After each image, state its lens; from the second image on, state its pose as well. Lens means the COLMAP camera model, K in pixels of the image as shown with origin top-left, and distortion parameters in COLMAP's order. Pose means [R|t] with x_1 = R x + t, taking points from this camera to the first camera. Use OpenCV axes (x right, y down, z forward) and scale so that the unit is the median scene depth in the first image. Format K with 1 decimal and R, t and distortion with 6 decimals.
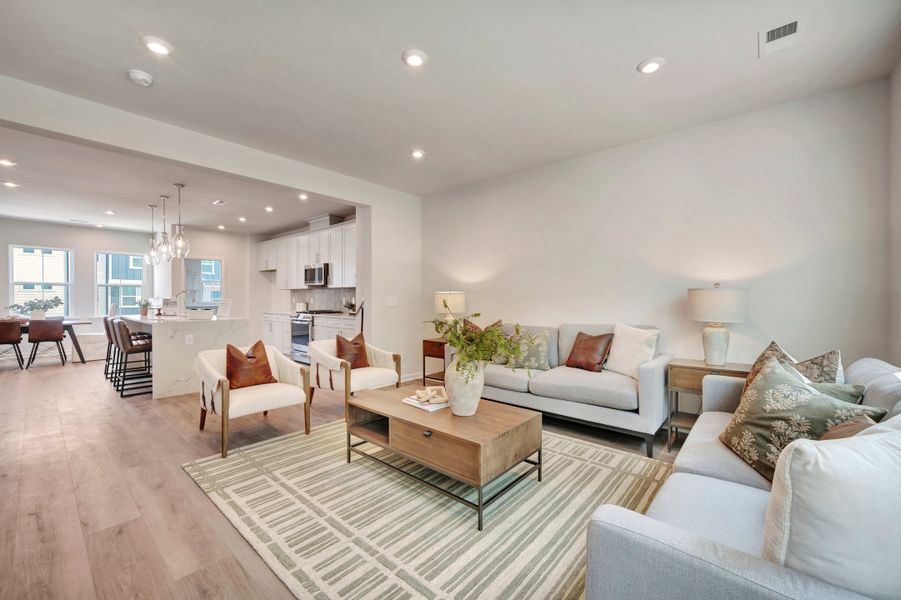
lens RADIAL K [[363.4, 0, 450.1], [0, 363.4, 301.3], [0, 0, 1]] dist [-0.000772, 0.001069]
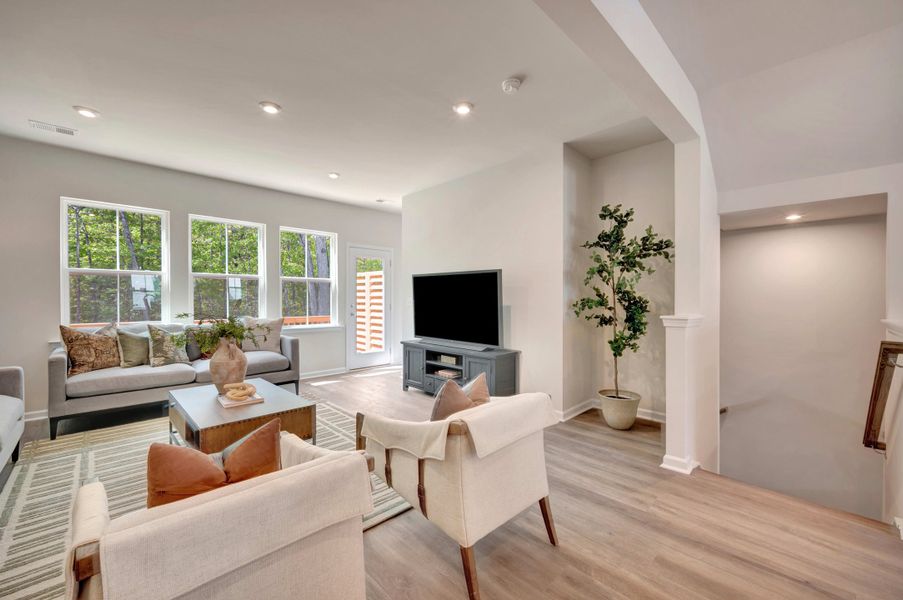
lens RADIAL K [[364.2, 0, 447.7], [0, 364.2, 300.4], [0, 0, 1]] dist [-0.000772, 0.001069]
pose [[-0.996590, -0.004148, 0.082404, -0.297960], [-0.002733, 0.999847, 0.017282, -0.005658], [-0.082463, 0.016998, -0.996449, 0.814393]]
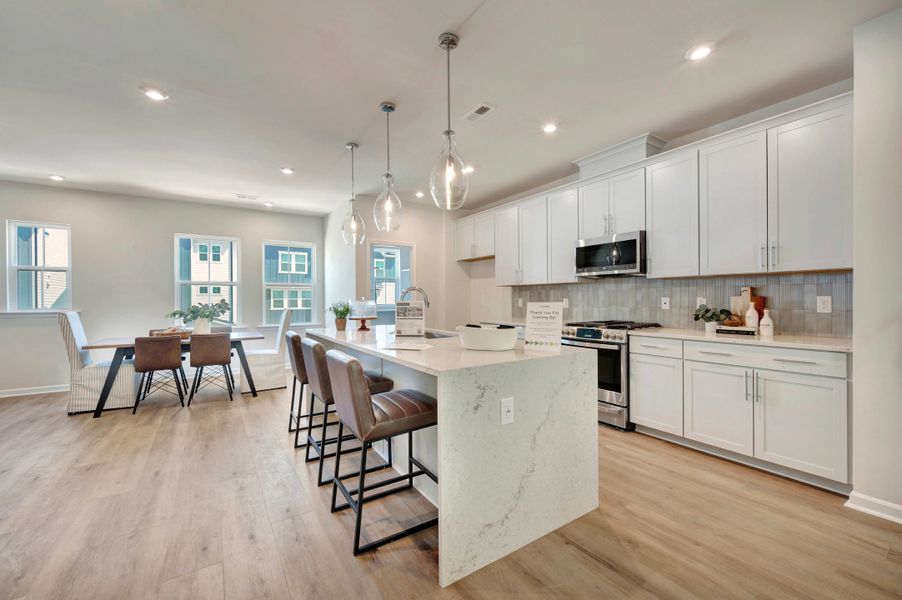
lens RADIAL K [[363.8, 0, 452.1], [0, 363.8, 300.3], [0, 0, 1]] dist [-0.000772, 0.001069]
pose [[0.964760, -0.007140, -0.263033, -0.498438], [0.005059, 0.999950, -0.008591, -0.003255], [0.263082, 0.006958, 0.964748, 0.464028]]
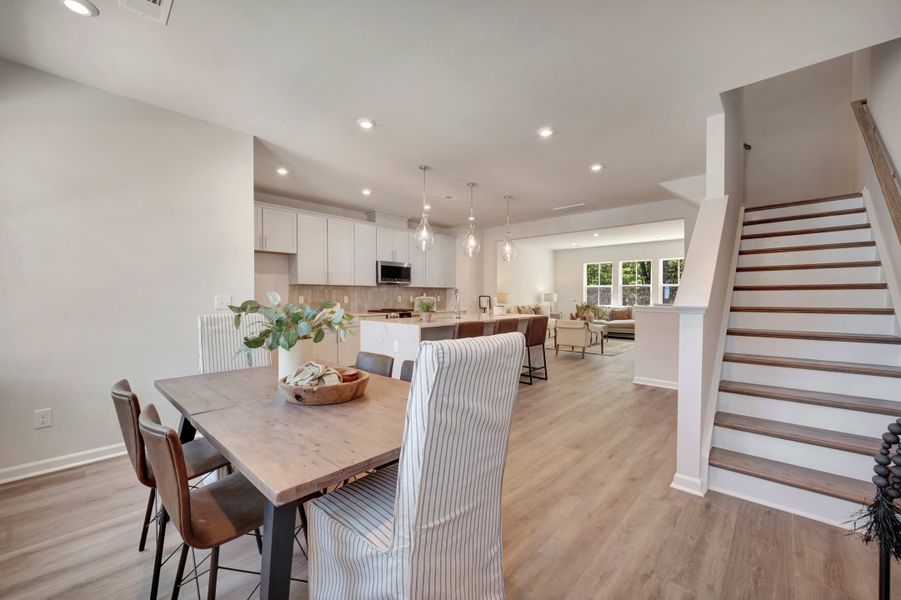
lens RADIAL K [[363.4, 0, 447.4], [0, 363.4, 300.4], [0, 0, 1]] dist [-0.000772, 0.001069]
pose [[0.029031, -0.011625, 0.999511, -1.488160], [0.015086, 0.999824, 0.011190, -0.007769], [-0.999465, 0.014754, 0.029201, 0.914143]]
